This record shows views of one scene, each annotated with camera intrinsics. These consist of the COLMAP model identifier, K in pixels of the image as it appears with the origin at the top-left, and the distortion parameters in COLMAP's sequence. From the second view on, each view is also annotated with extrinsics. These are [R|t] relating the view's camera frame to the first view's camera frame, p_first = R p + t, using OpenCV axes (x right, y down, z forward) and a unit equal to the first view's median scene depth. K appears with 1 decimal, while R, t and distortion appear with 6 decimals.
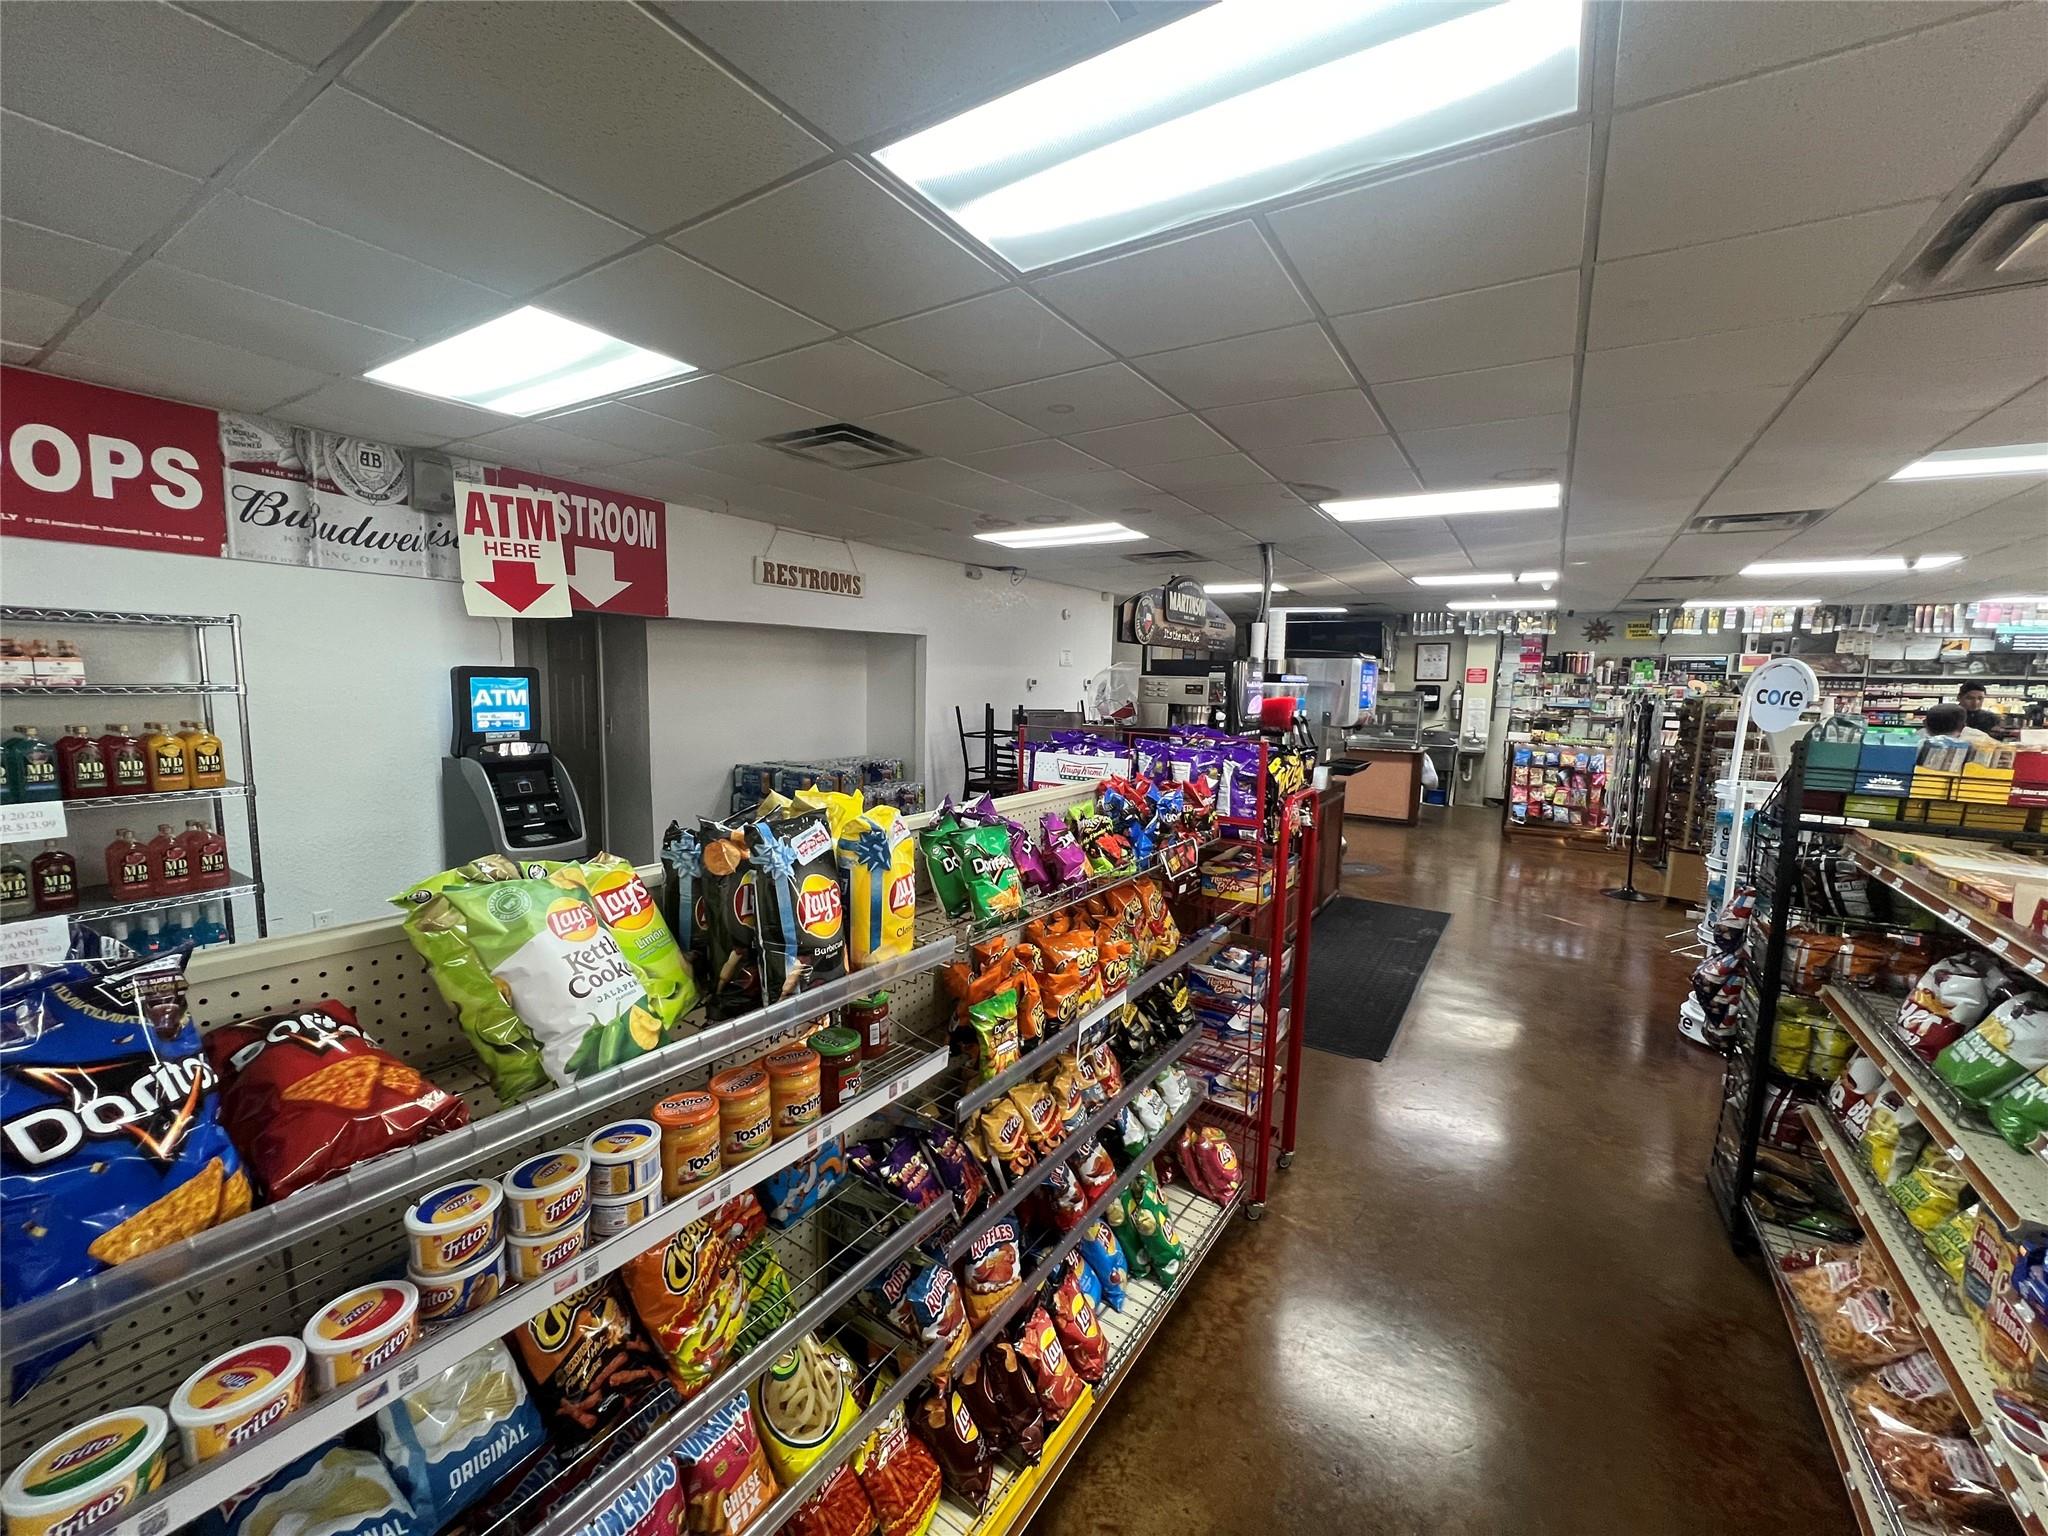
lens RADIAL K [[822.2, 0, 1024.0], [0, 822.2, 768.0], [0, 0, 1]] dist [-0.002613, 0.000446]
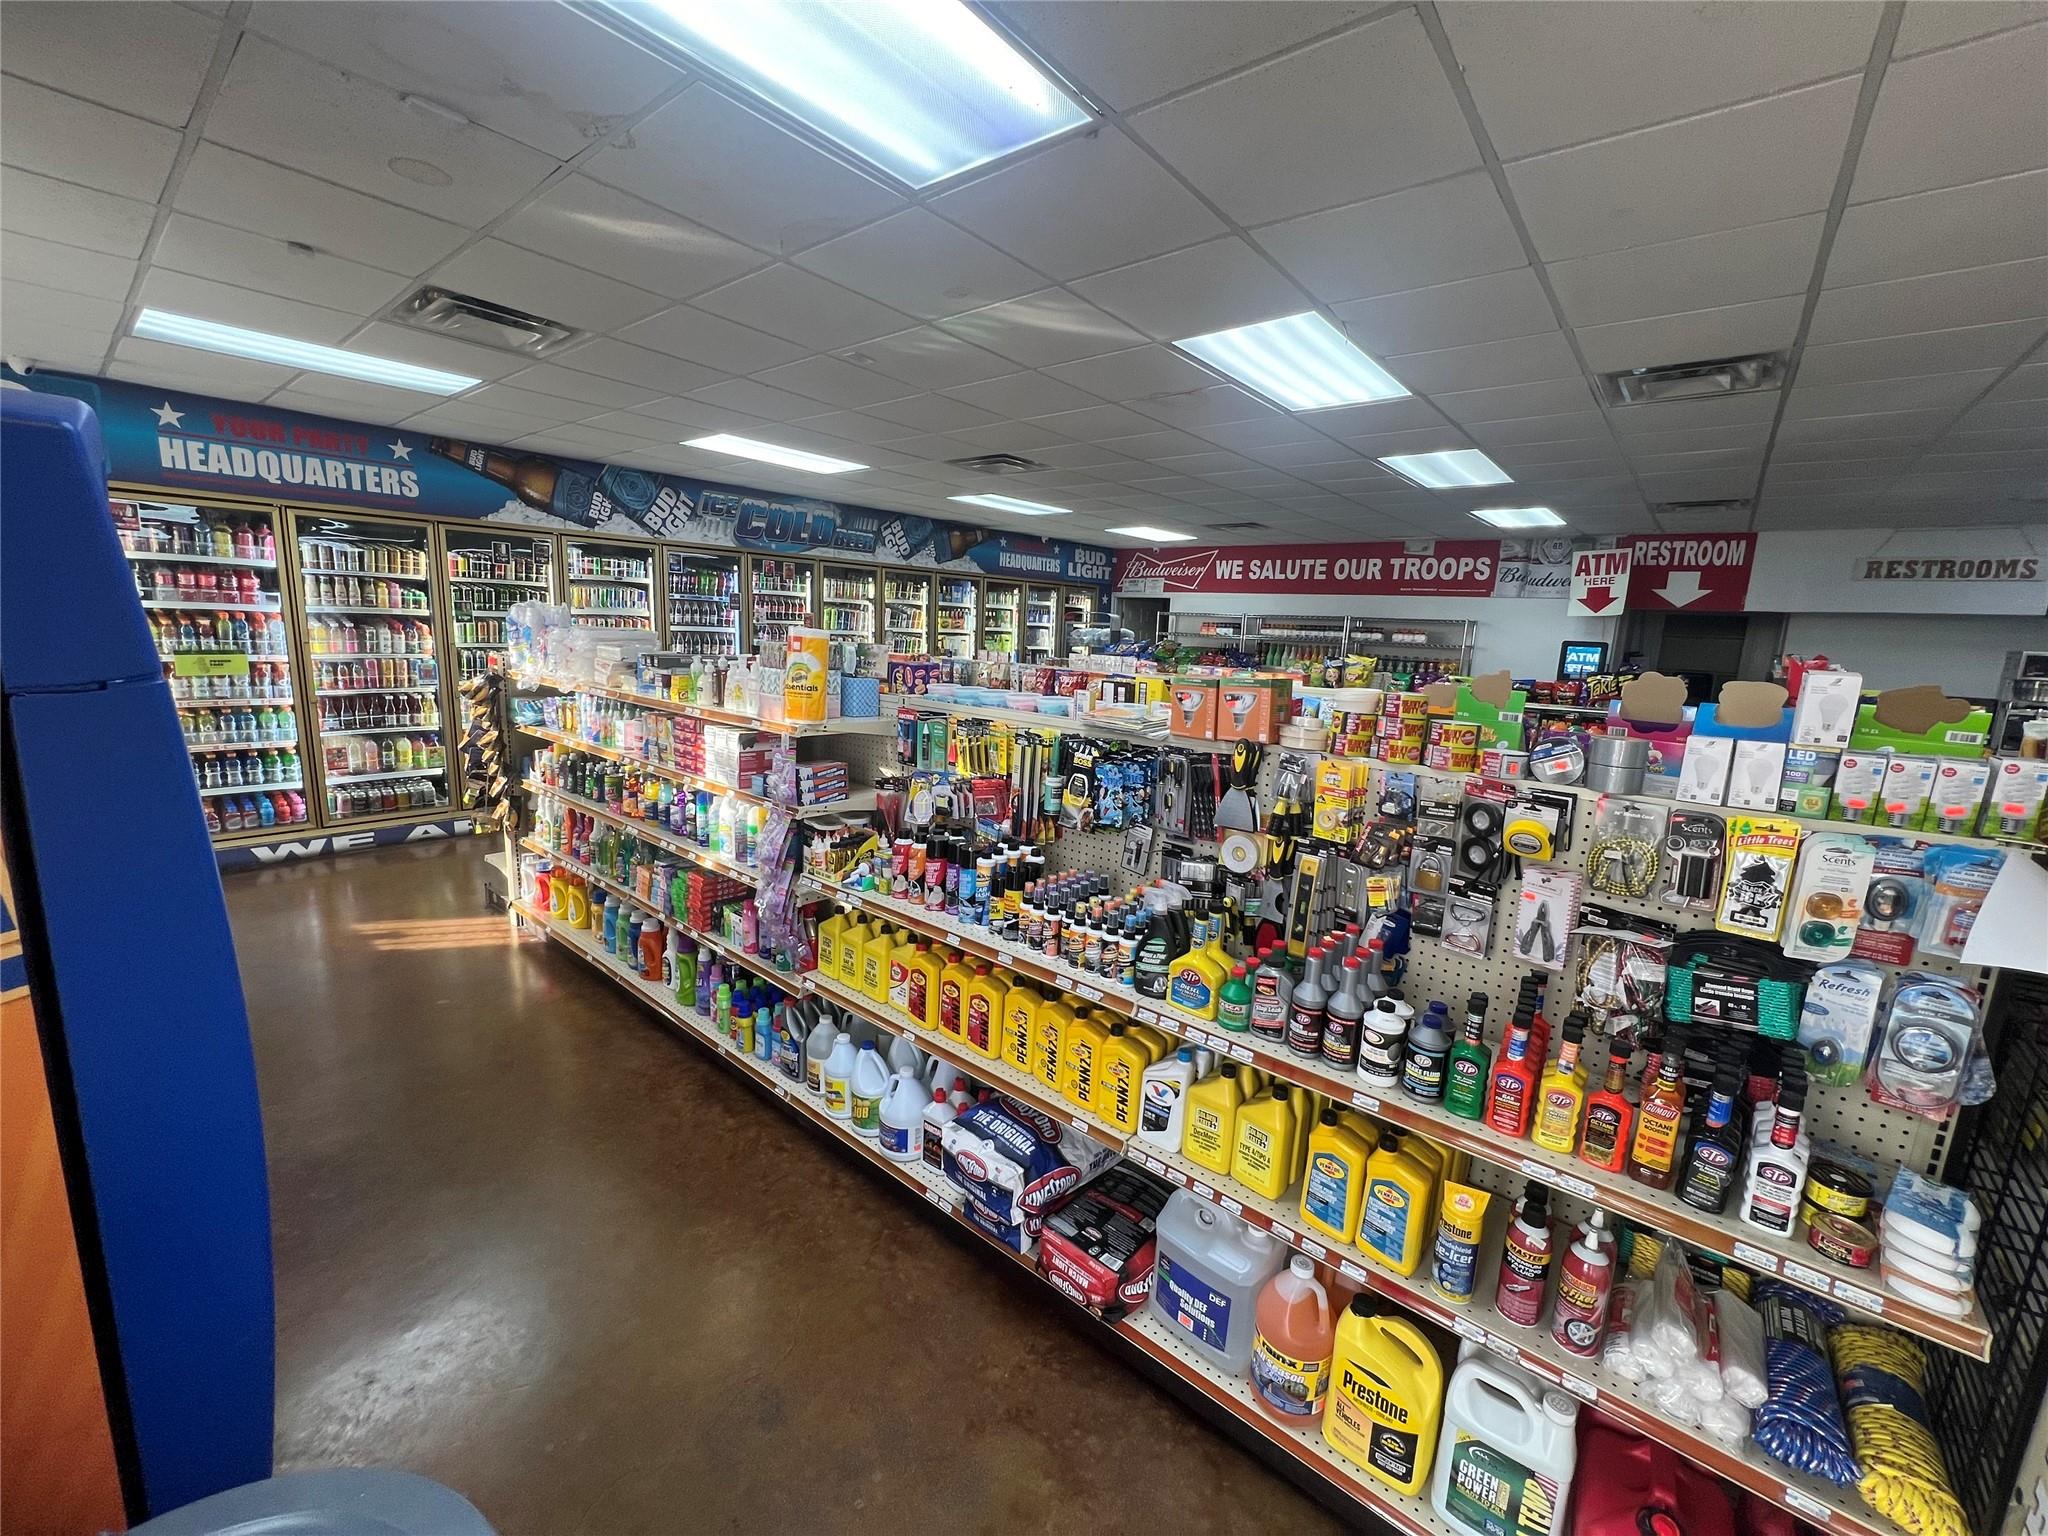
lens RADIAL K [[822.2, 0, 1024.0], [0, 822.2, 768.0], [0, 0, 1]] dist [-0.002613, 0.000446]
pose [[-0.123845, 0.145208, -0.981620, 1.361713], [-0.155380, 0.974195, 0.163713, 0.053104], [0.980061, 0.172799, -0.098087, -0.063670]]
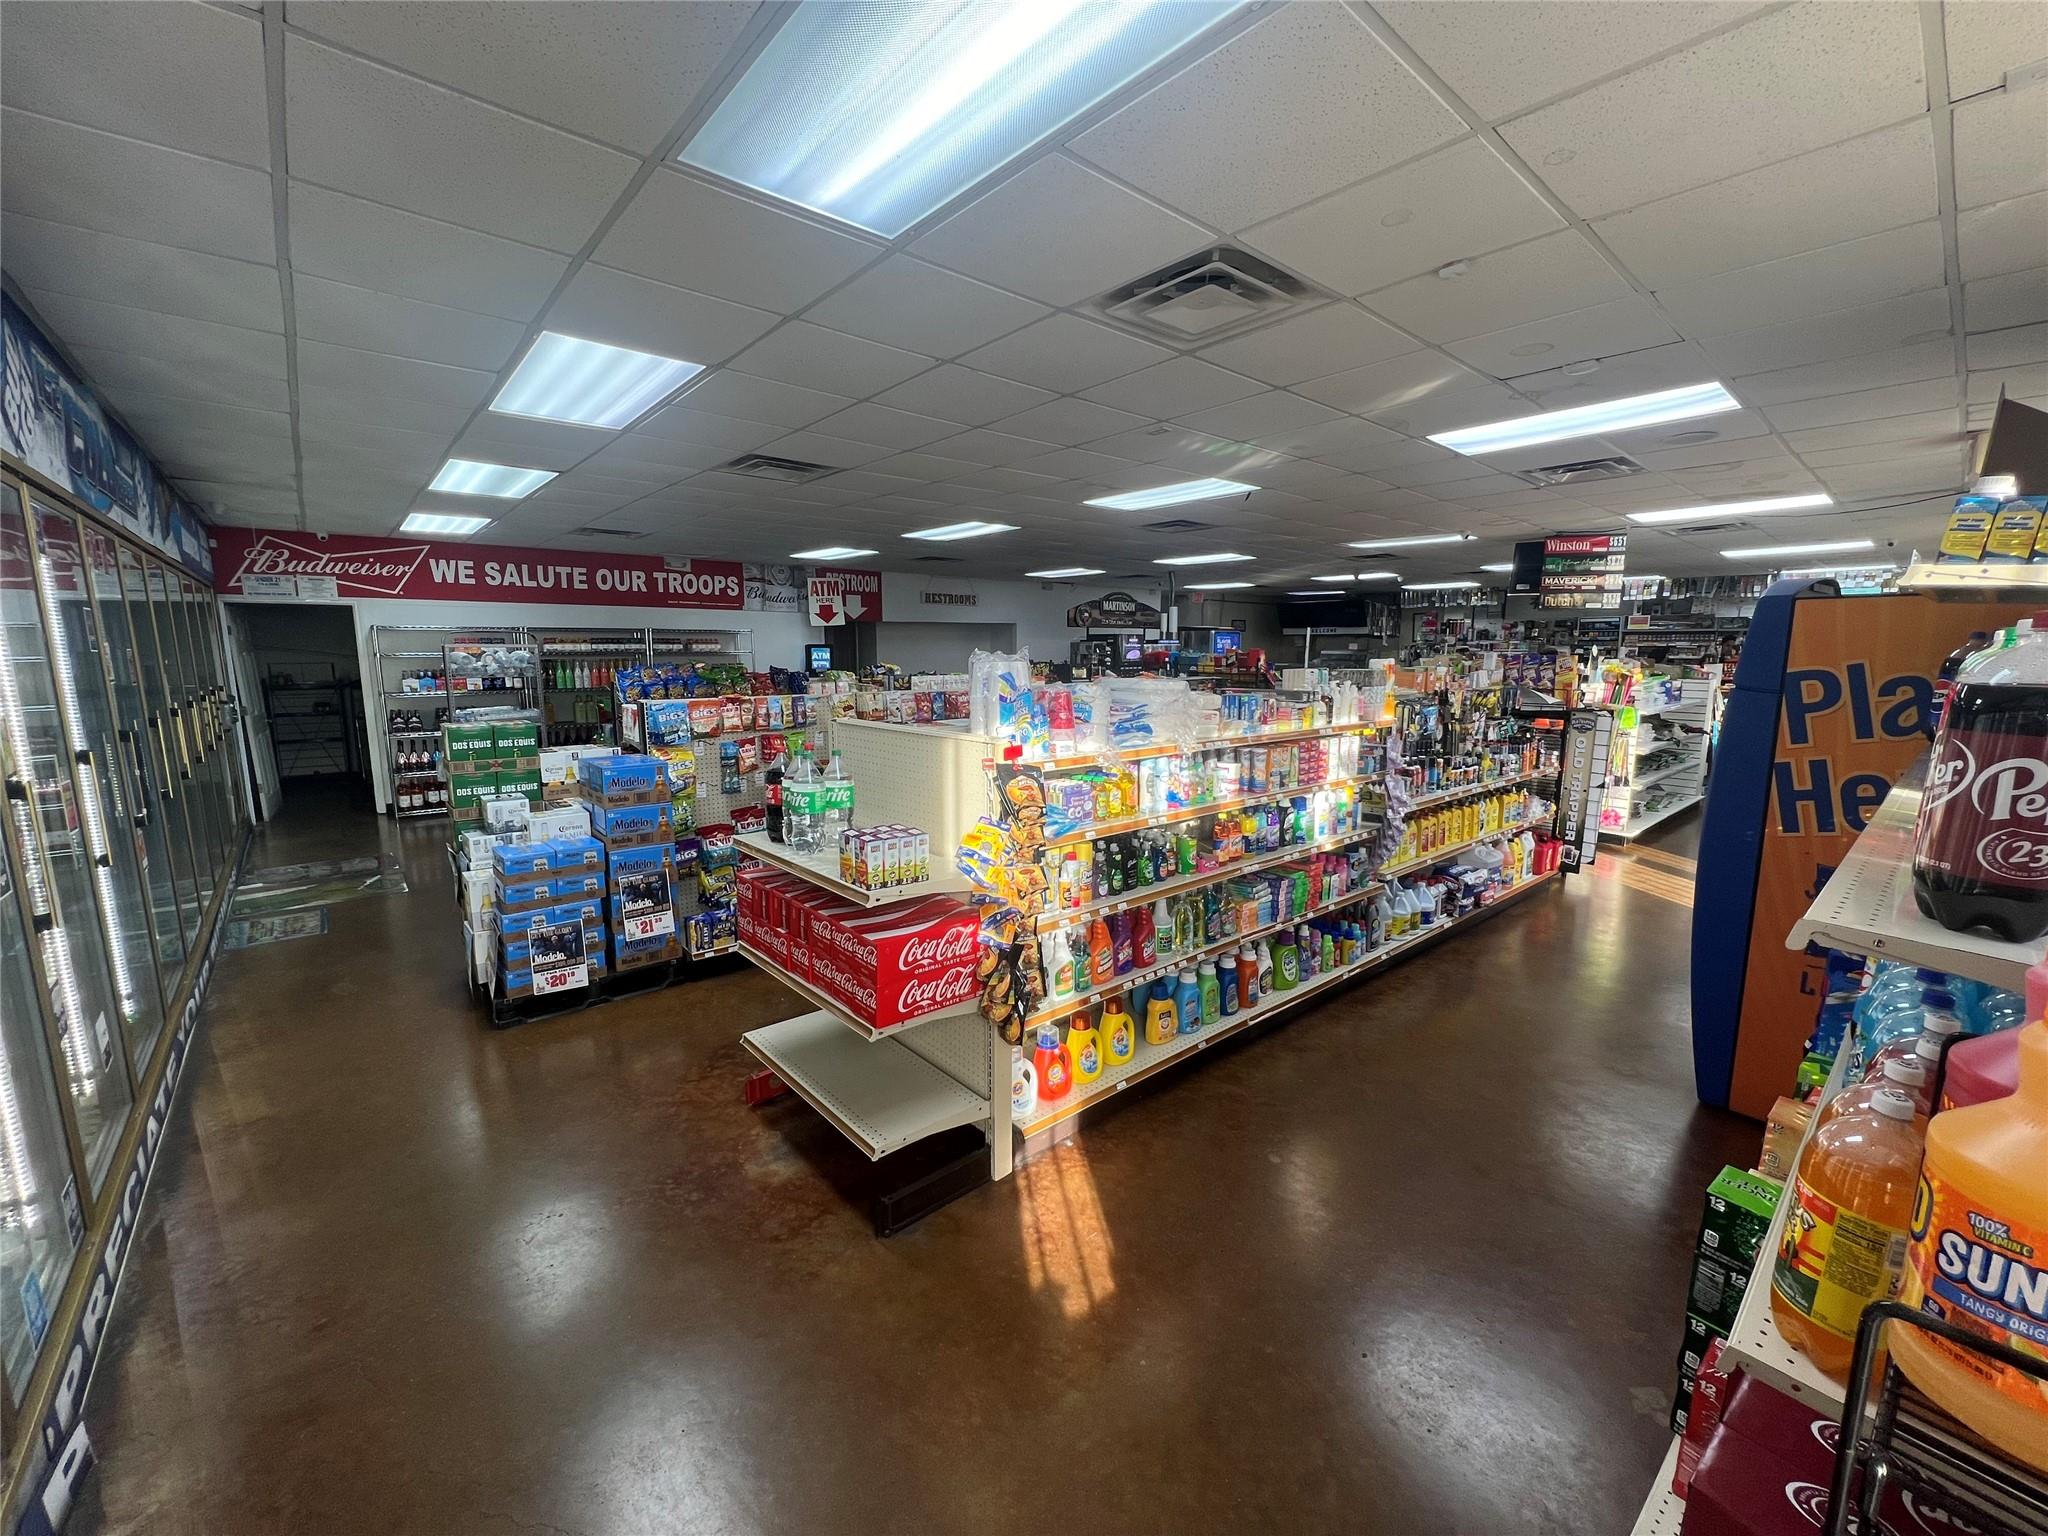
lens RADIAL K [[822.2, 0, 1024.0], [0, 822.2, 768.0], [0, 0, 1]] dist [-0.002613, 0.000446]
pose [[0.959282, 0.018976, -0.281812, 0.691349], [-0.010373, 0.999434, 0.031989, 0.170458], [0.282260, -0.027763, 0.958936, -1.268096]]
